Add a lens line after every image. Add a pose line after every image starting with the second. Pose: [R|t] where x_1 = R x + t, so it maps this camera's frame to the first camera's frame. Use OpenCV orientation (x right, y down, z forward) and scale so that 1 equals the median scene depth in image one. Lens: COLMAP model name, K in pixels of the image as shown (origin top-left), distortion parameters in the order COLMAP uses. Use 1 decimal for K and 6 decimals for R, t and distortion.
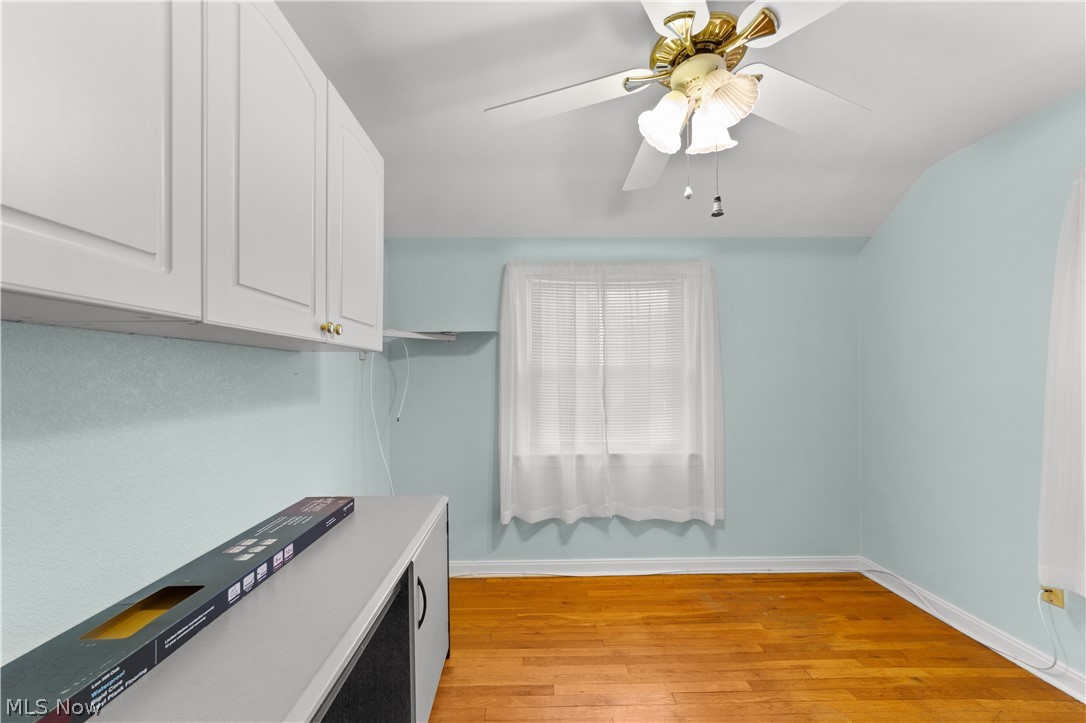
lens RADIAL K [[420.3, 0, 534.7], [0, 420.3, 374.0], [0, 0, 1]] dist [-0.000034, 0.000450]
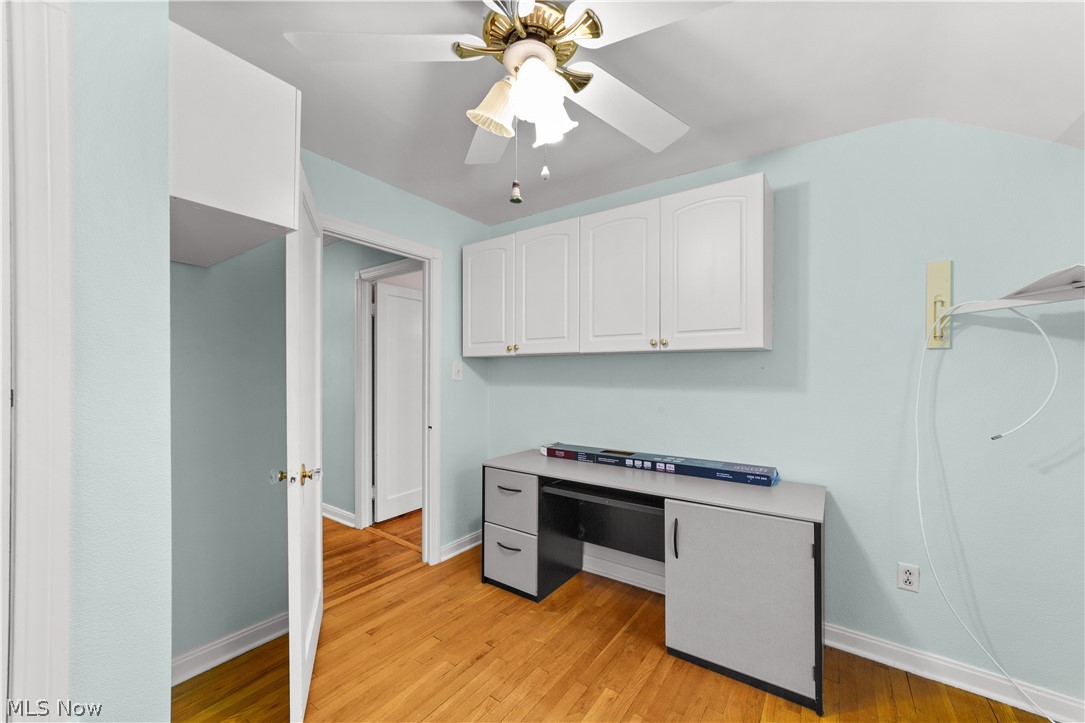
lens RADIAL K [[419.9, 0, 534.2], [0, 419.9, 374.0], [0, 0, 1]] dist [-0.000034, 0.000450]
pose [[-0.595683, 0.004247, -0.803208, 1.421148], [0.005121, 0.999986, 0.001489, 0.019487], [0.803203, -0.003227, -0.595697, 1.894670]]
